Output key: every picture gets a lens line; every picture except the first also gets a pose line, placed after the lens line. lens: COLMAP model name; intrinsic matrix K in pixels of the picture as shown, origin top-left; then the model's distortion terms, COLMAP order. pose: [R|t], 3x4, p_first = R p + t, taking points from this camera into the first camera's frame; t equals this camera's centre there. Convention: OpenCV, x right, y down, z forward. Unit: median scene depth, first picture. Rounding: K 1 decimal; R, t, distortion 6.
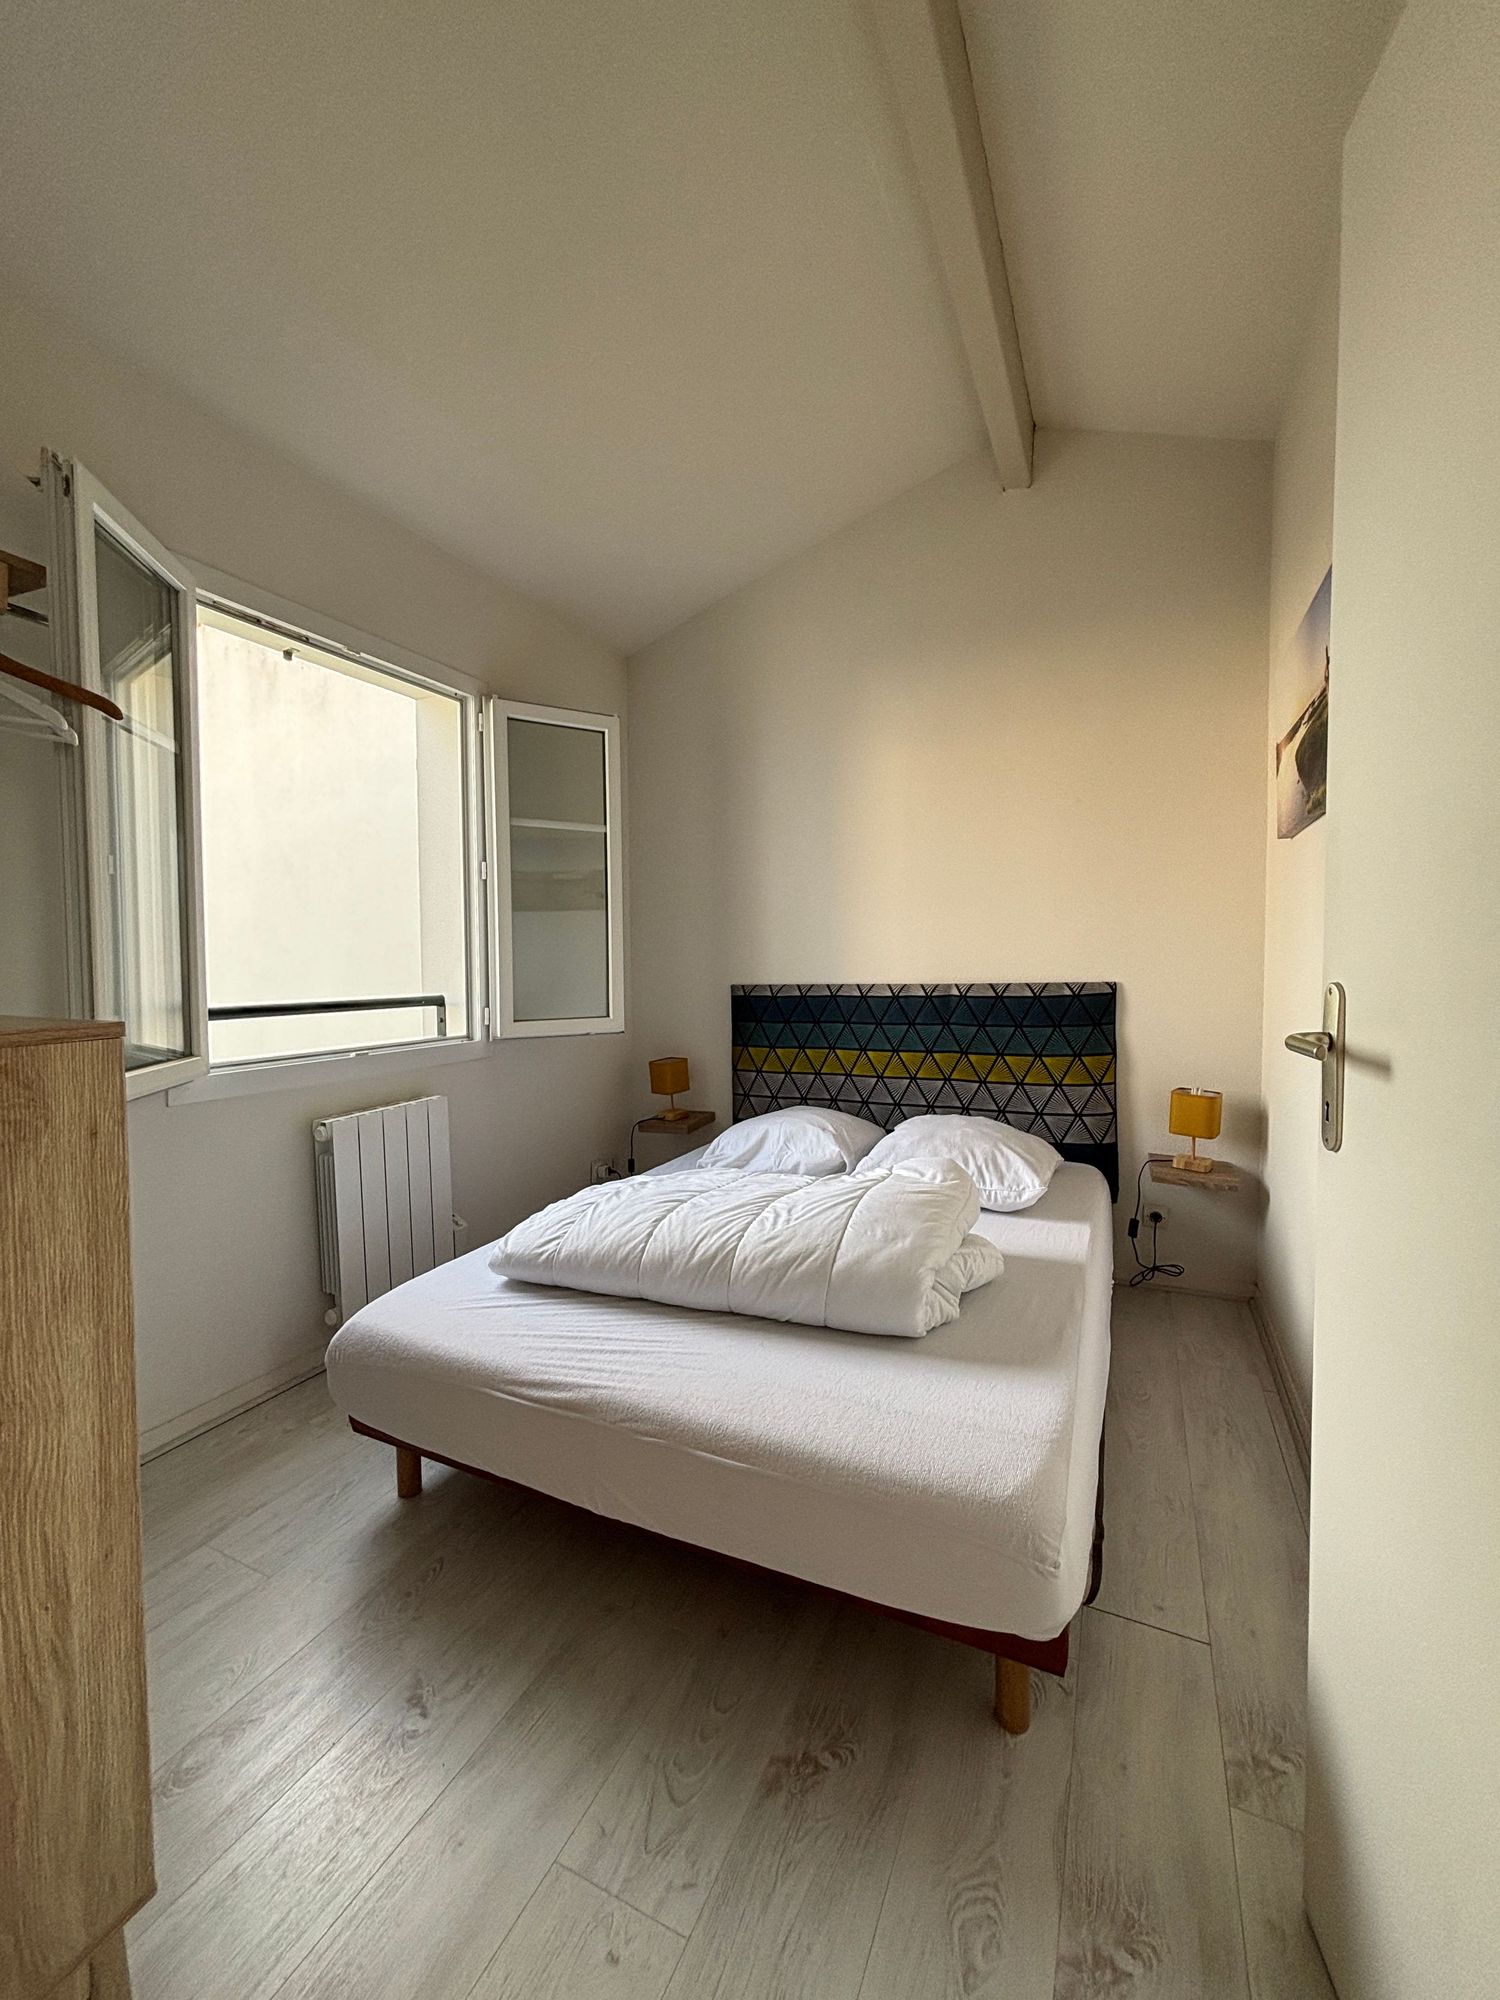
lens RADIAL K [[803.1, 0, 753.9], [0, 803.1, 990.2], [0, 0, 1]] dist [-0.003411, -0.000481]
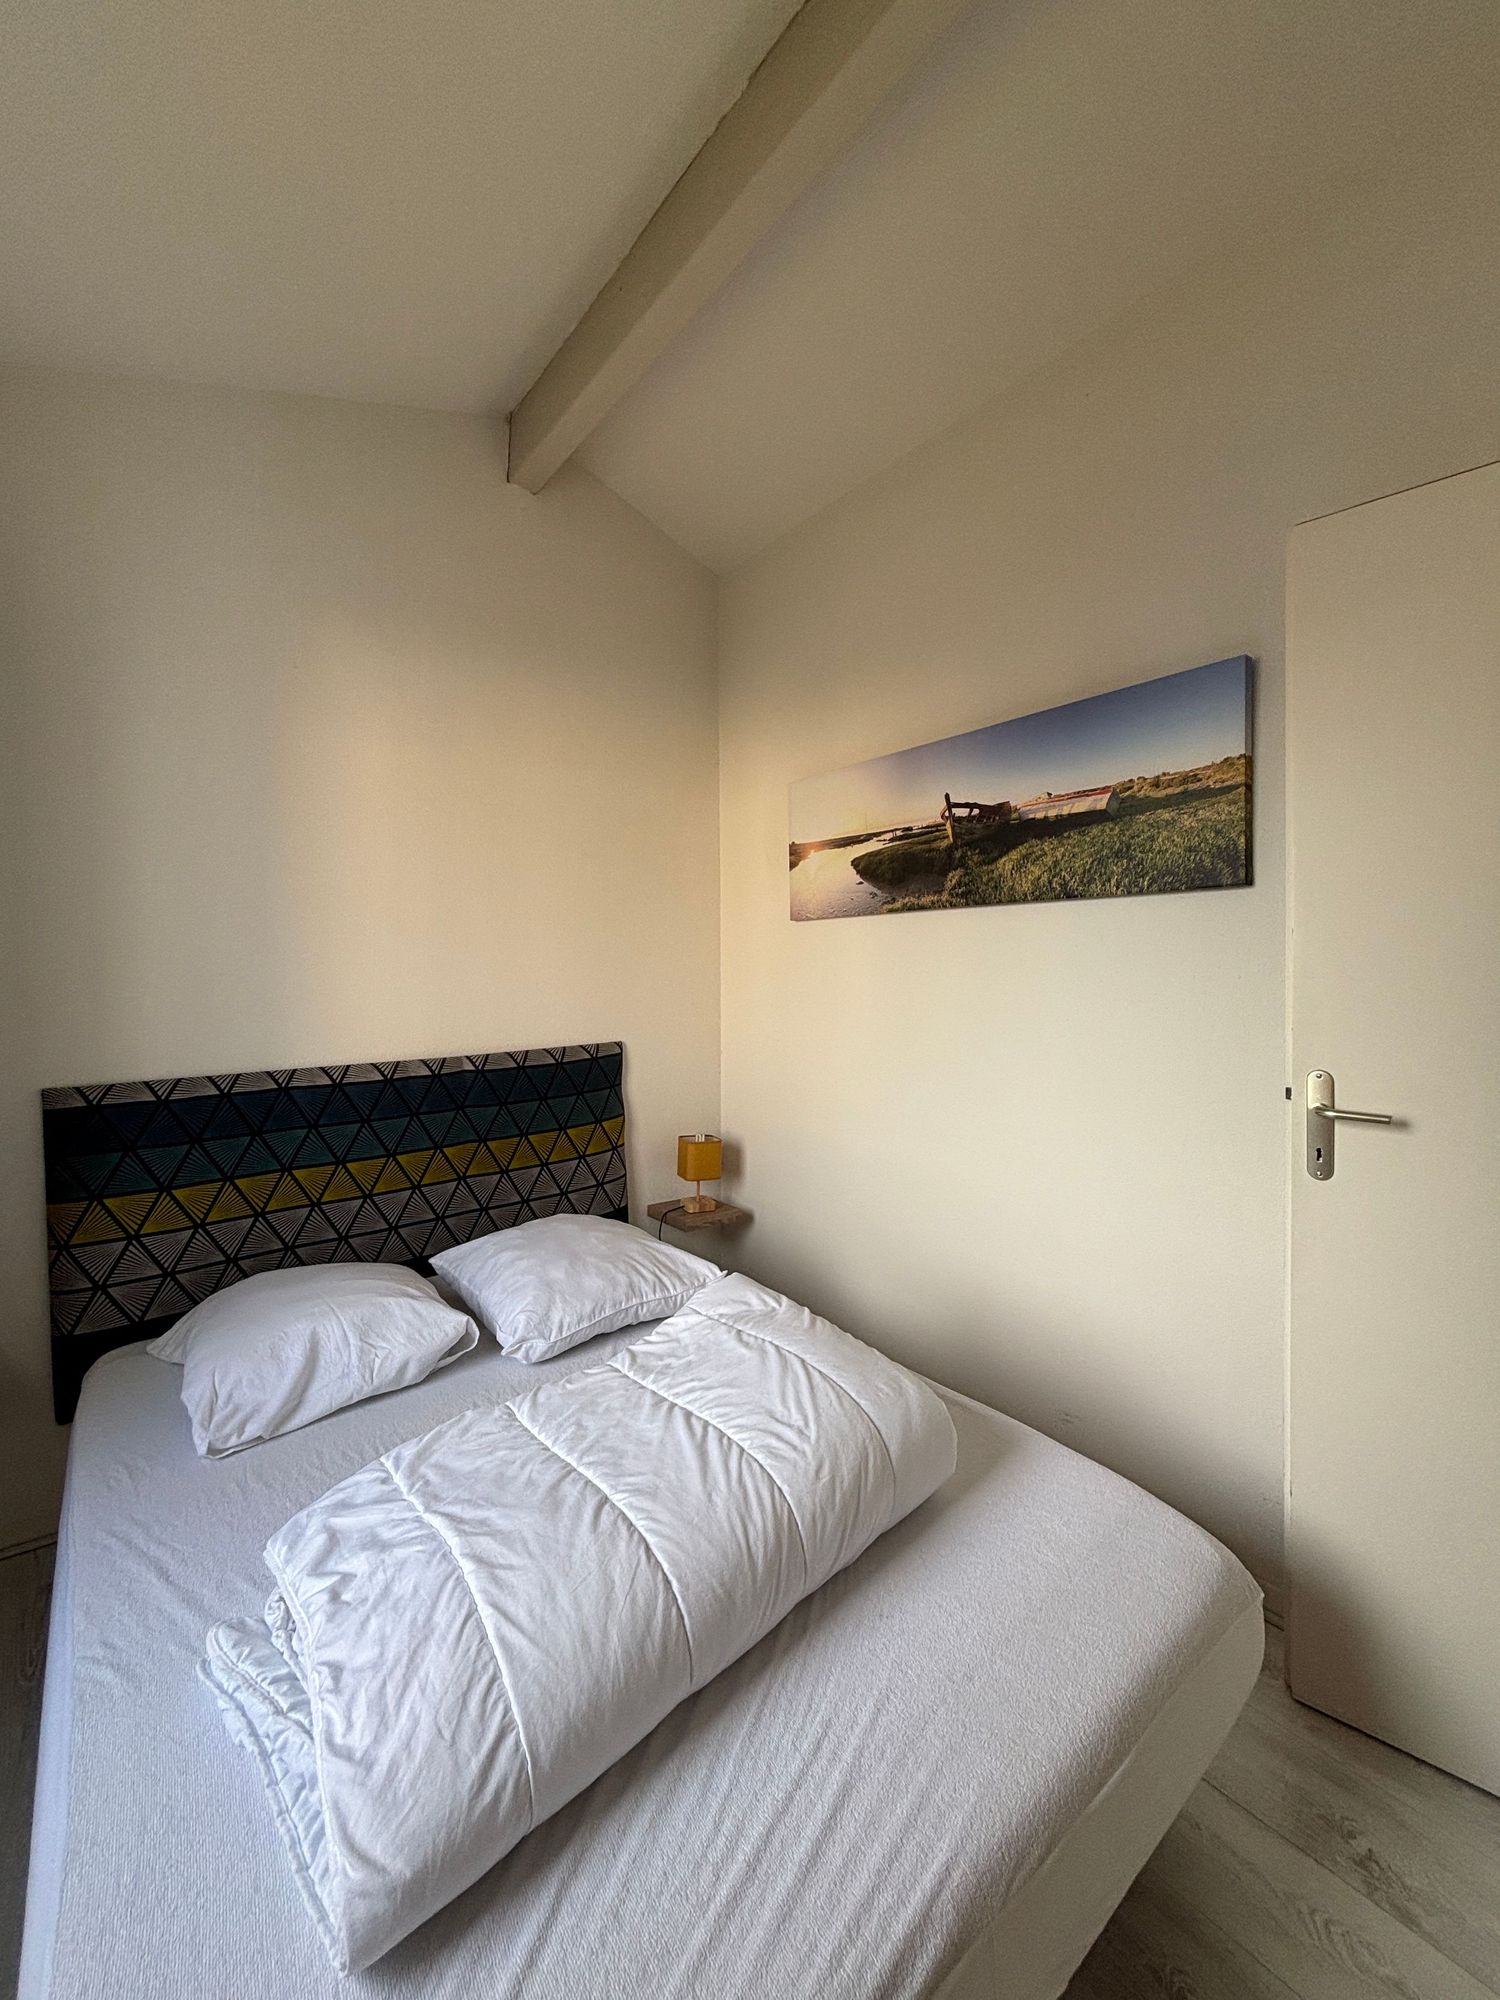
lens RADIAL K [[803.1, 0, 753.9], [0, 803.1, 990.2], [0, 0, 1]] dist [-0.003411, -0.000481]
pose [[0.429740, -0.015535, 0.902819, -0.367257], [0.038282, 0.999266, -0.001028, -0.065251], [-0.902141, 0.035004, 0.430019, 0.423725]]
